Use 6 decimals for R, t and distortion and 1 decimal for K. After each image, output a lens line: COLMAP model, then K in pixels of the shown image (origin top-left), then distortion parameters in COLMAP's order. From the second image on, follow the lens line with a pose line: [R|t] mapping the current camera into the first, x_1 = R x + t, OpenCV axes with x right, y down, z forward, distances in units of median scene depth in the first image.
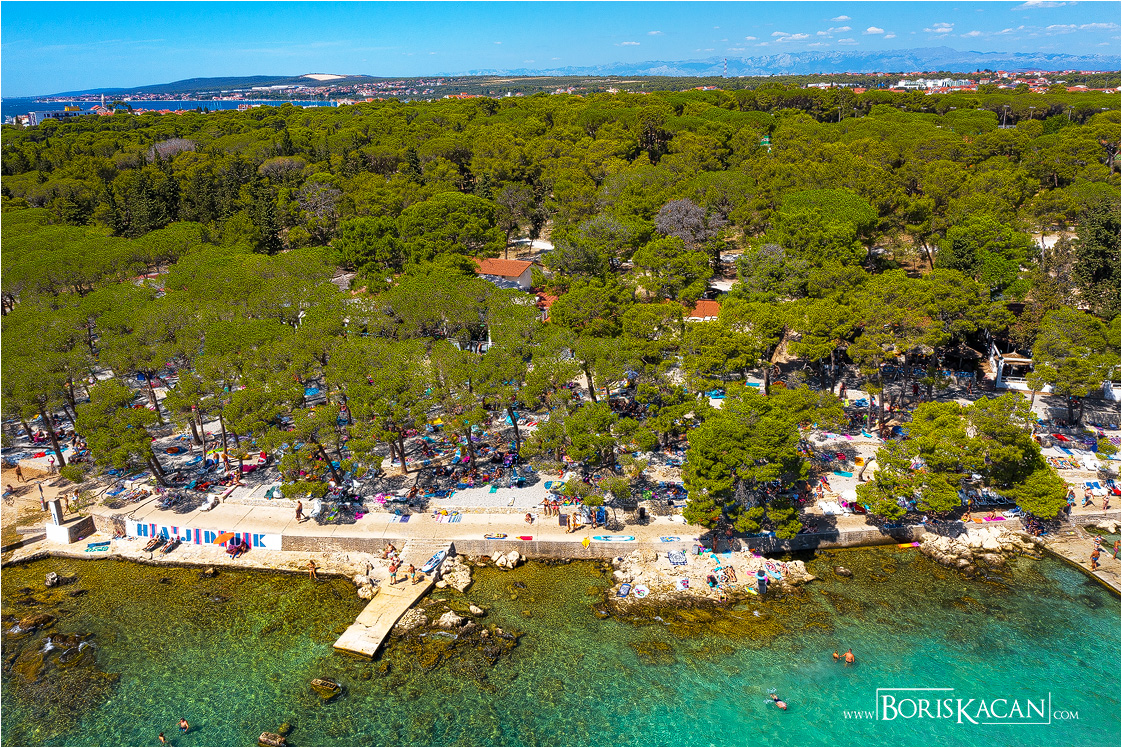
lens RADIAL K [[888.4, 0, 561.5], [0, 888.4, 375.7], [0, 0, 1]] dist [-0.018550, 0.003060]
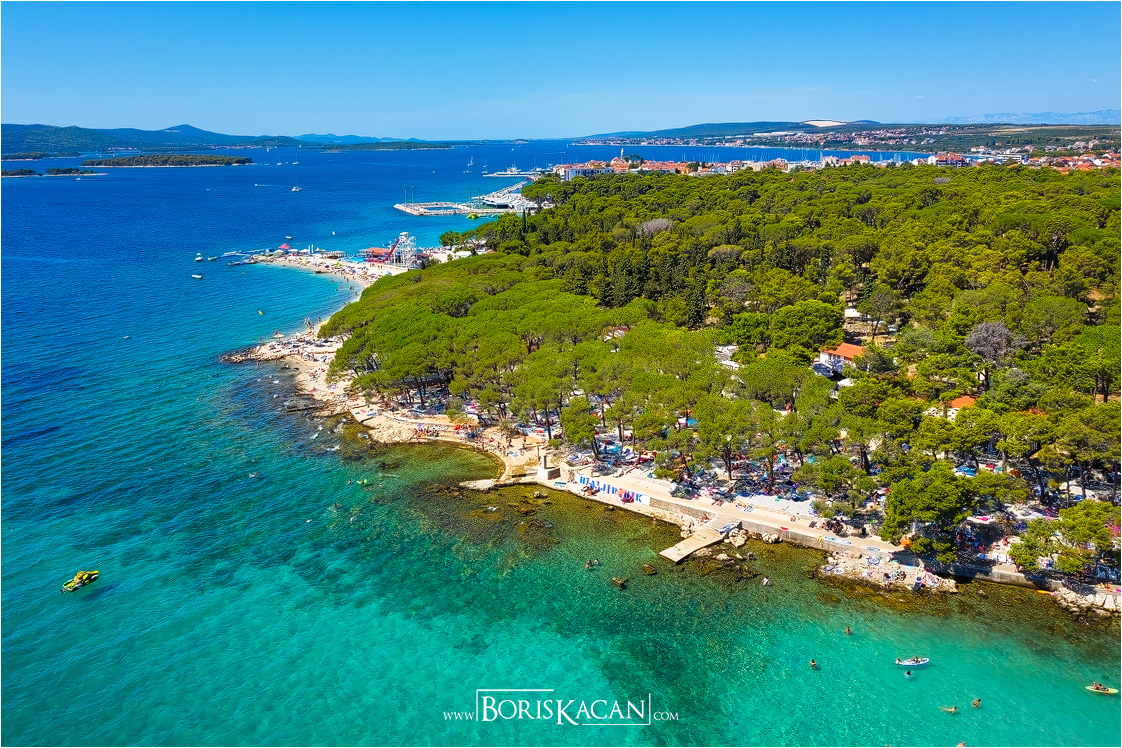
lens RADIAL K [[888.4, 0, 561.5], [0, 888.4, 375.7], [0, 0, 1]] dist [-0.018550, 0.003060]
pose [[0.863035, 0.136062, -0.486475, 0.356338], [-0.157649, 0.987489, -0.003488, -0.026926], [0.479914, 0.079703, 0.873687, -0.650428]]
